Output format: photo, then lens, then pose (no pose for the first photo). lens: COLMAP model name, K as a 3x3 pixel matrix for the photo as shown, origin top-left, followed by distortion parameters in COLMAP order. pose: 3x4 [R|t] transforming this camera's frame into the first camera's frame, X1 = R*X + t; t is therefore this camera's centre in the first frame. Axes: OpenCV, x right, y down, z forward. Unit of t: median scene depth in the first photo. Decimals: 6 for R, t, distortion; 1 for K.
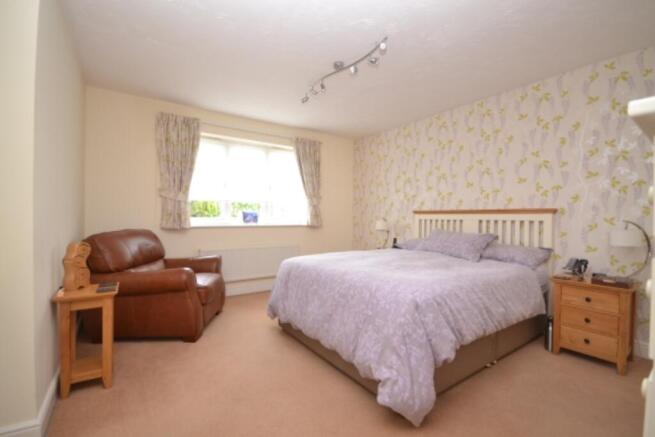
lens RADIAL K [[294.1, 0, 327.5], [0, 294.1, 219.4], [0, 0, 1]] dist [-0.001225, -0.000038]
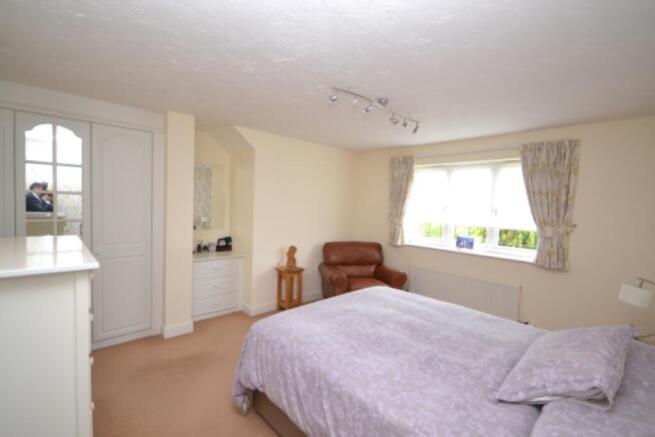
lens RADIAL K [[294.1, 0, 328.2], [0, 294.1, 217.5], [0, 0, 1]] dist [-0.001225, -0.000038]
pose [[0.150205, 0.038797, -0.987893, 0.602535], [-0.056142, 0.997952, 0.030656, -0.093199], [0.987060, 0.050858, 0.152076, 0.426699]]
